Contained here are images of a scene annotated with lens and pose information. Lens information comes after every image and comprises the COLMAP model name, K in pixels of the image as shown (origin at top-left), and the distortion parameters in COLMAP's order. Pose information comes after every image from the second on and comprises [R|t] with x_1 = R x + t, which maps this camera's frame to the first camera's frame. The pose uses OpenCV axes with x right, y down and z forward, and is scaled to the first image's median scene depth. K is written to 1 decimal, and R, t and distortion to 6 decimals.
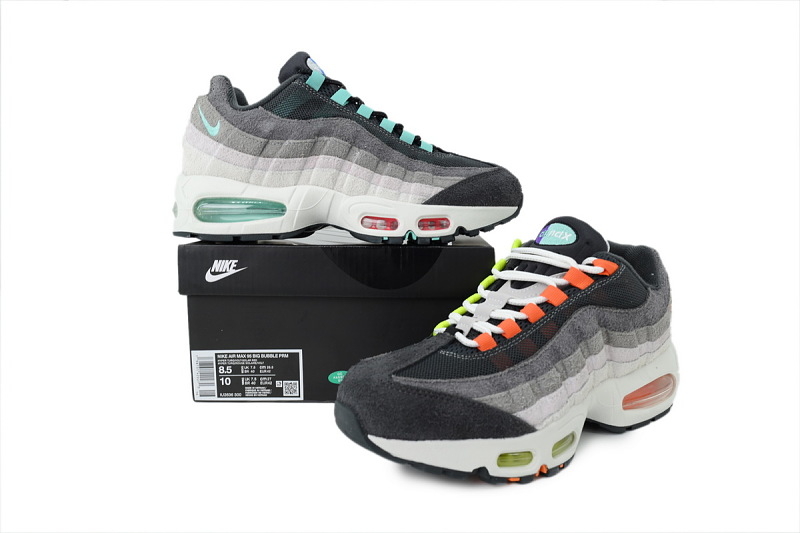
lens RADIAL K [[568.2, 0, 402.4], [0, 568.2, 264.9], [0, 0, 1]] dist [-0.009443, 0.002266]
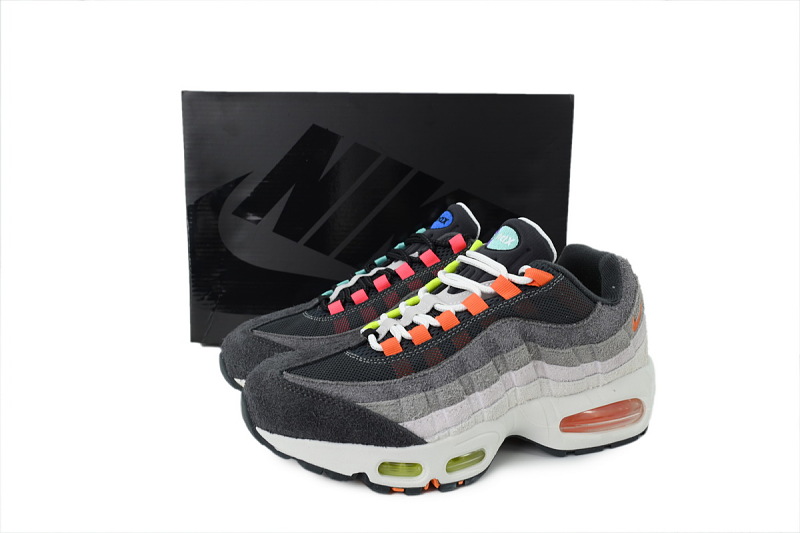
lens RADIAL K [[568.2, 0, 400.2], [0, 568.2, 265.9], [0, 0, 1]] dist [-0.009443, 0.002266]
pose [[0.970077, 0.052969, -0.236949, 0.388849], [-0.046011, 0.998335, 0.034801, -0.039286], [0.238398, -0.022858, 0.970899, 0.054901]]
